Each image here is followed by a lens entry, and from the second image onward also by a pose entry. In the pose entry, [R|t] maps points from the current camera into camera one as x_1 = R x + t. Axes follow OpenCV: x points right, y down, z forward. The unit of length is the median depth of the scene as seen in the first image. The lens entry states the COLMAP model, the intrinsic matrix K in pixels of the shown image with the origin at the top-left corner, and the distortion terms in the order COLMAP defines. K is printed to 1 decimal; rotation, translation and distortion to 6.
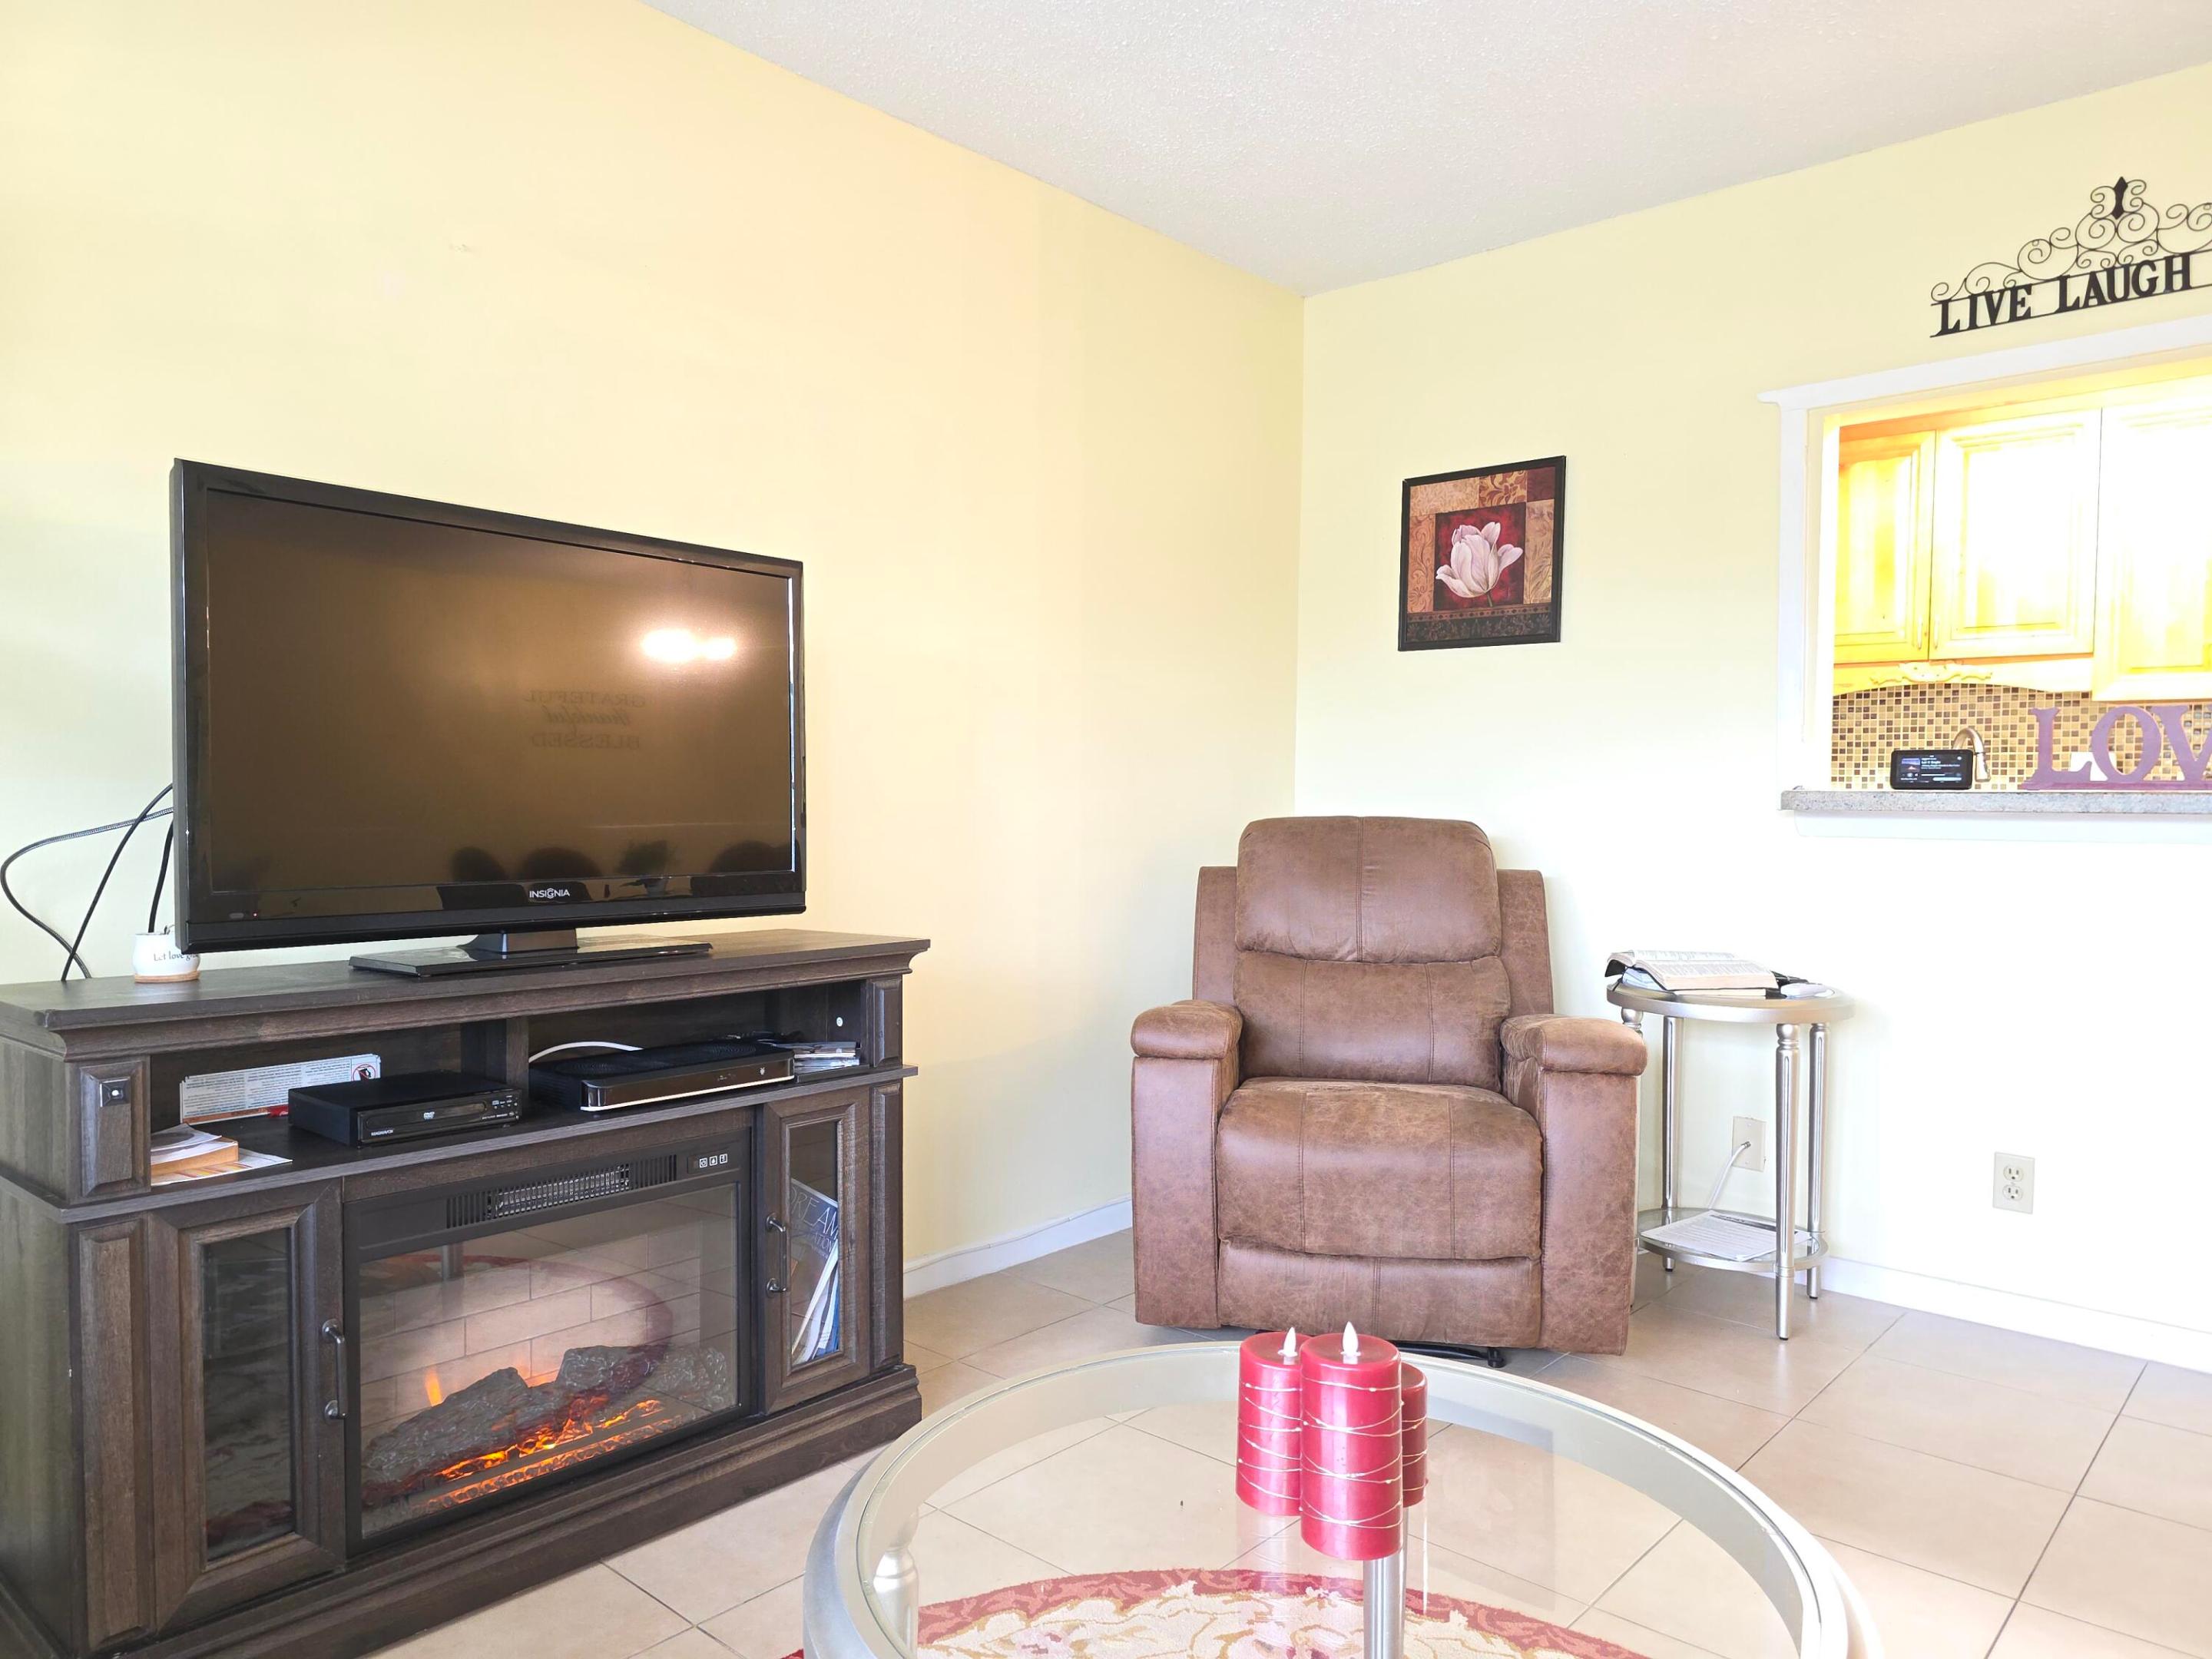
lens RADIAL K [[1488.0, 0, 1103.9], [0, 1488.0, 830.5], [0, 0, 1]] dist [0.064761, -0.060013]
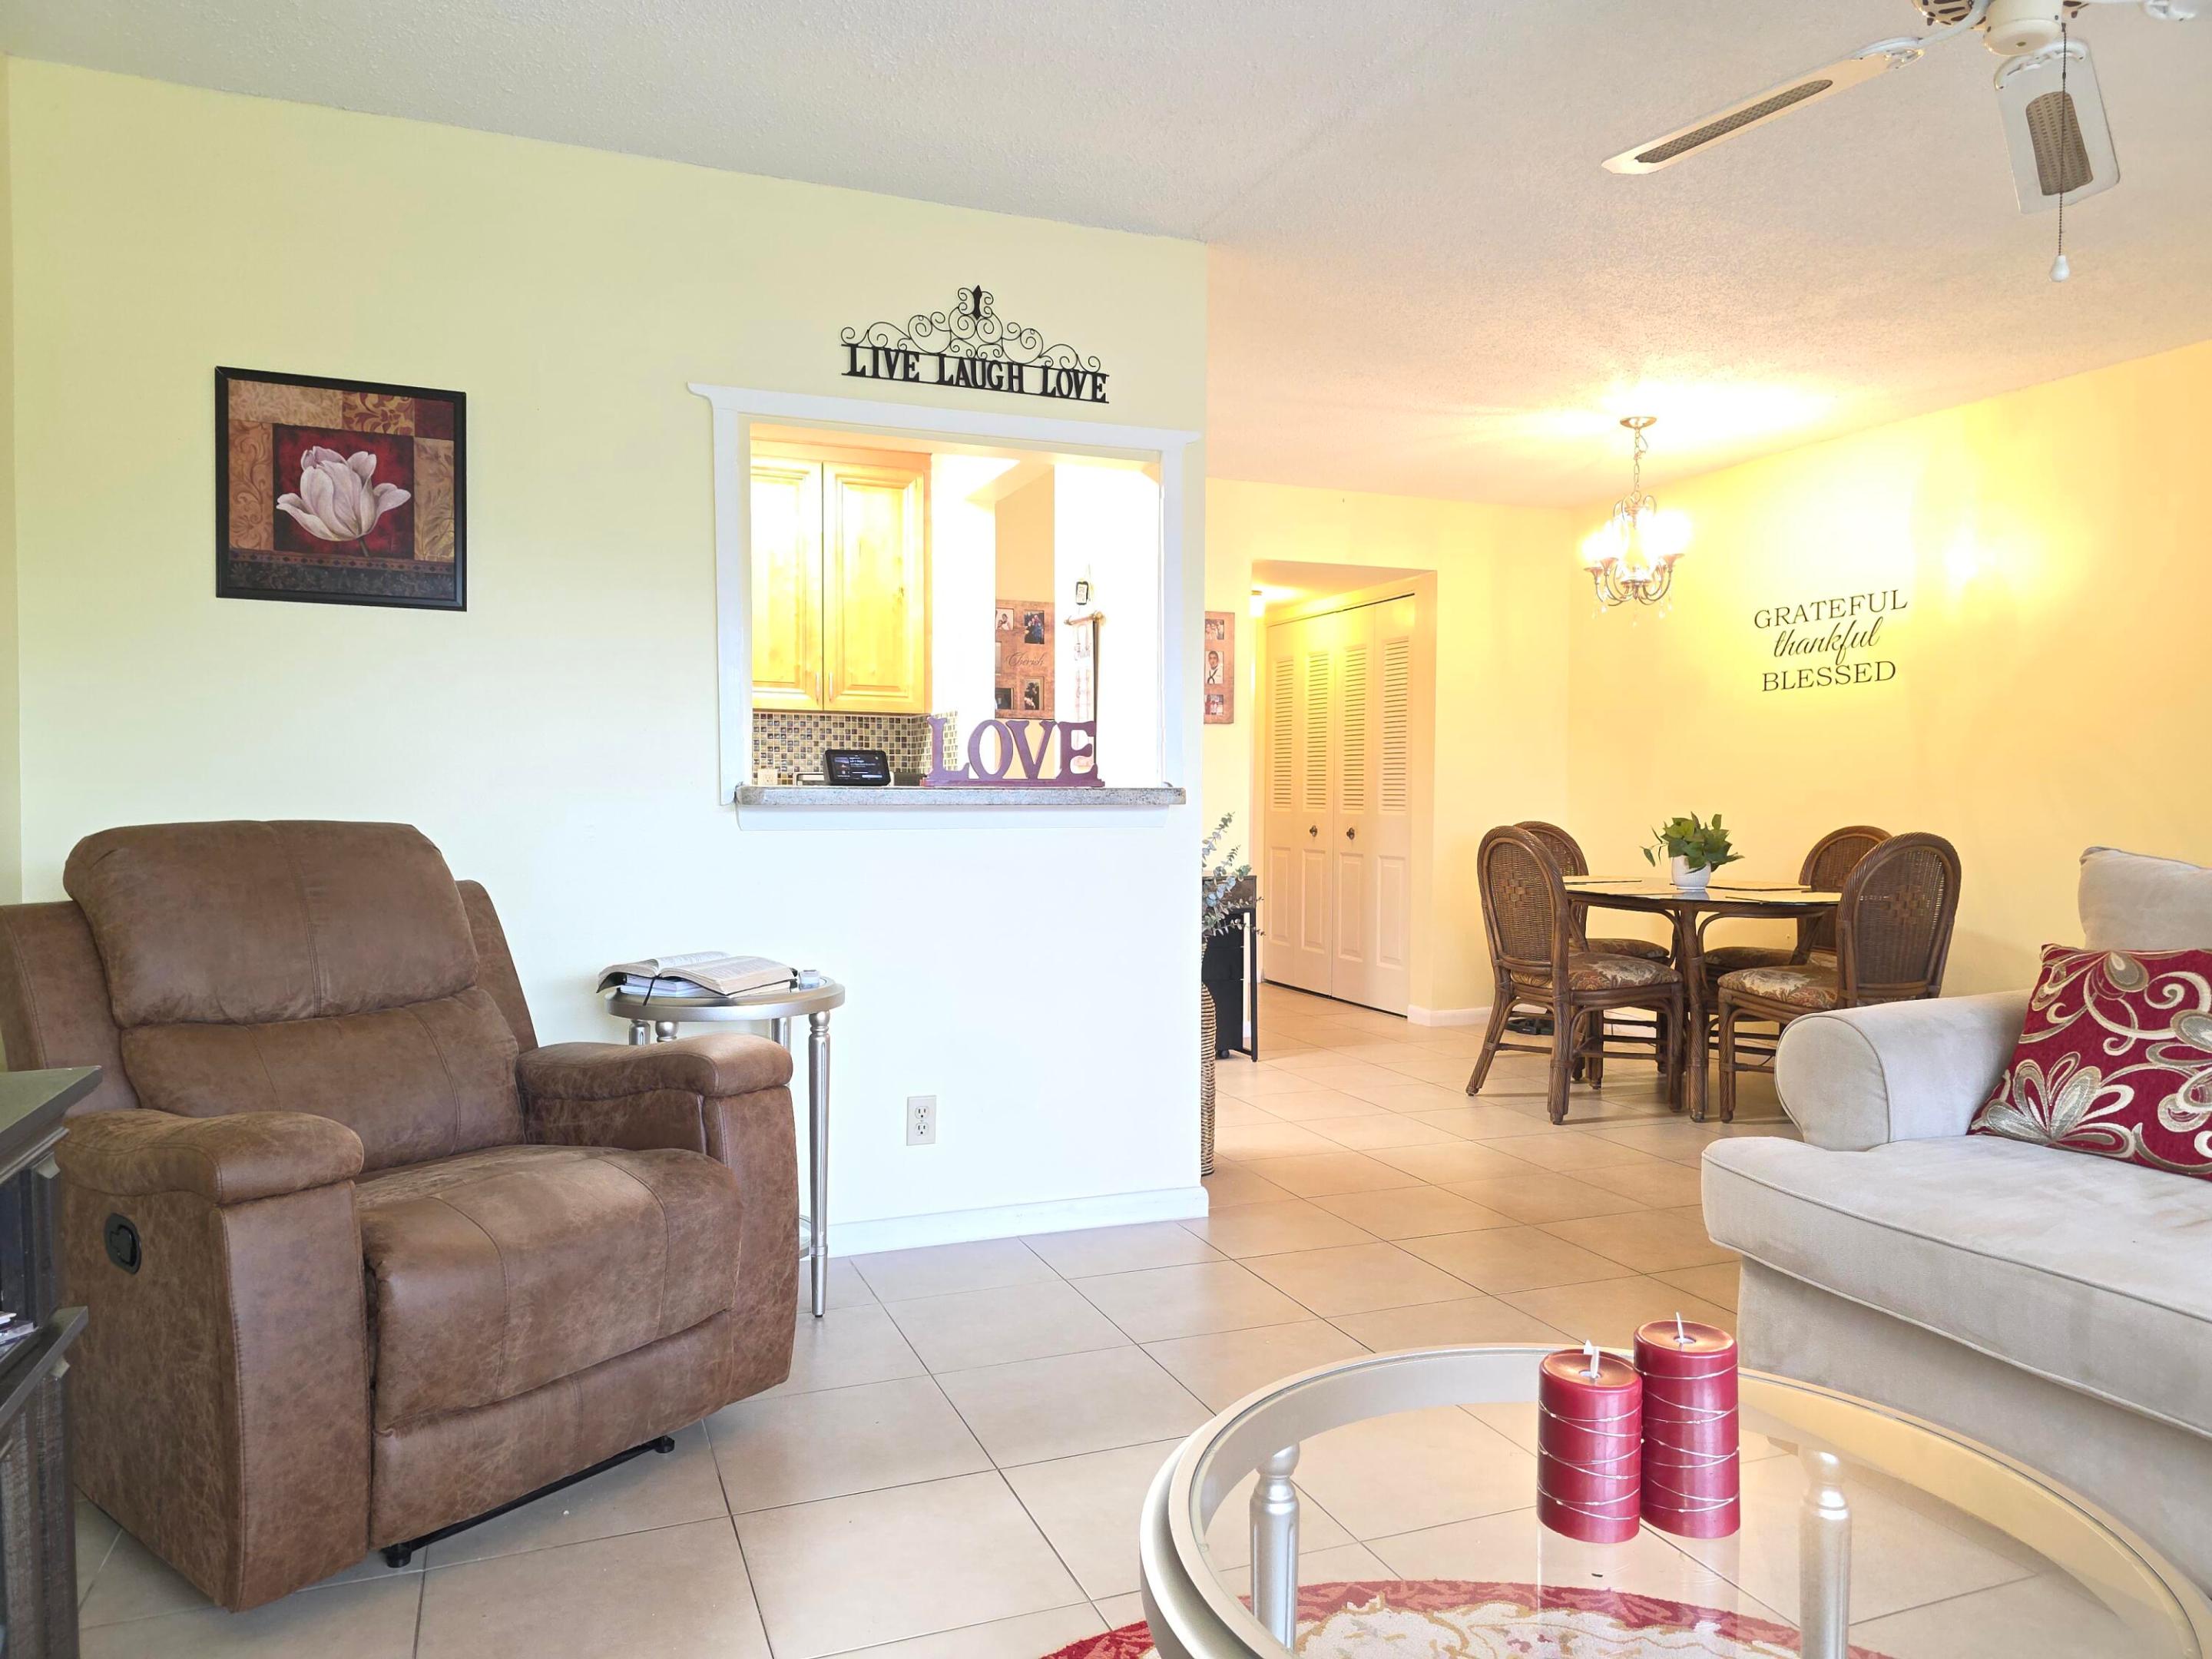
lens RADIAL K [[1488.0, 0, 1122.2], [0, 1488.0, 834.8], [0, 0, 1]] dist [0.064761, -0.060013]
pose [[0.440977, -0.031095, 0.896980, -0.362060], [0.023960, 0.999451, 0.022867, -0.011472], [-0.897198, 0.011408, 0.441480, 0.346741]]
